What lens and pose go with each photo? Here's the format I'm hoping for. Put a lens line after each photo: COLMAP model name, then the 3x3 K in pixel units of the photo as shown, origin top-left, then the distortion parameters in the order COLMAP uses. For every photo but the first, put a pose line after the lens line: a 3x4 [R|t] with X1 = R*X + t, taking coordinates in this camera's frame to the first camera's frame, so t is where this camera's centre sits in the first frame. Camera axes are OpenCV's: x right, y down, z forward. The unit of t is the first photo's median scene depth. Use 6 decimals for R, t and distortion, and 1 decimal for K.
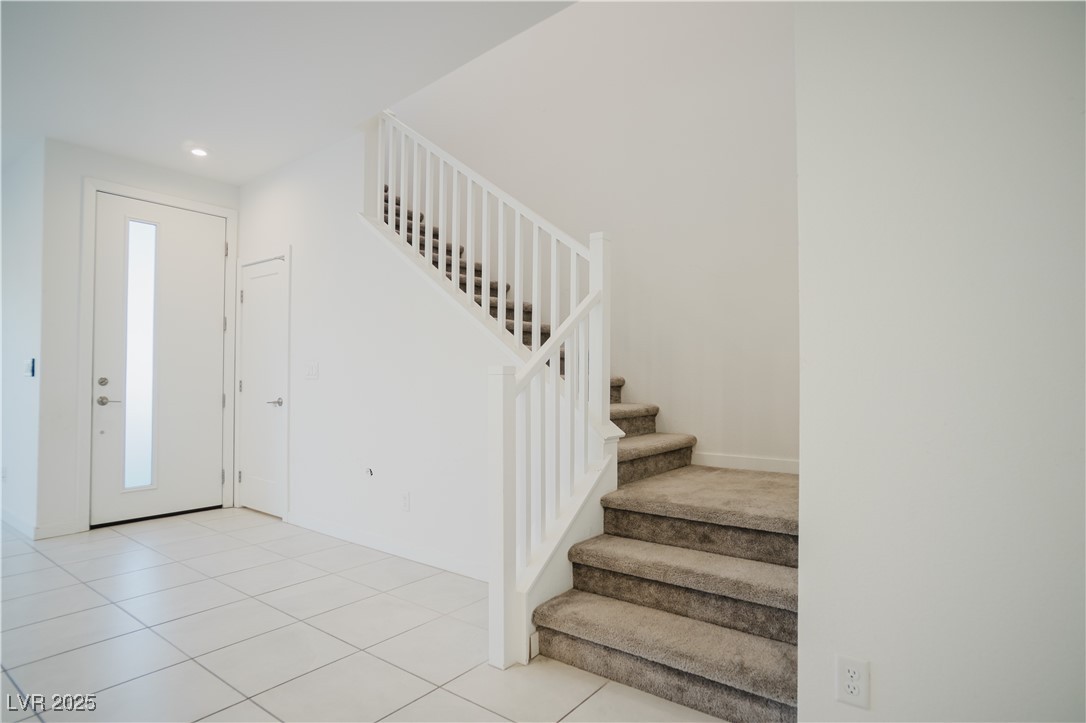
lens RADIAL K [[587.8, 0, 543.0], [0, 587.8, 361.5], [0, 0, 1]] dist [-0.064870, 0.045889]
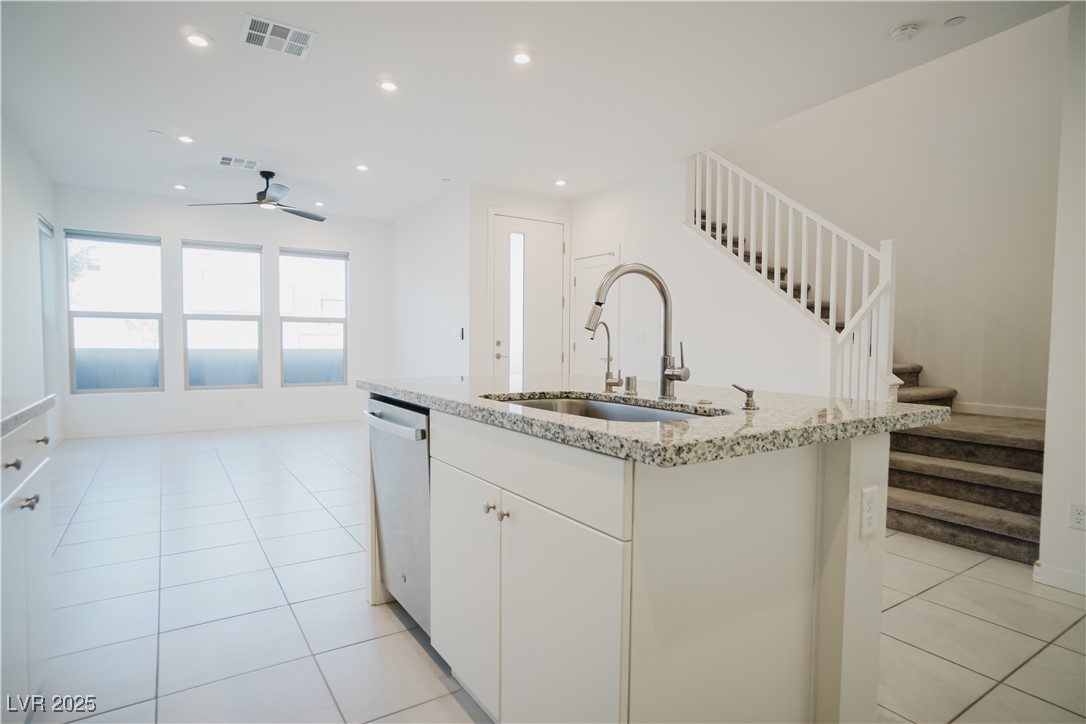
lens RADIAL K [[587.8, 0, 543.0], [0, 587.8, 362.0], [0, 0, 1]] dist [-0.064870, 0.045889]
pose [[0.943596, 0.017021, -0.330662, -0.261162], [0.004090, 0.998002, 0.063044, -0.019871], [0.331075, -0.060840, 0.941641, -0.701343]]
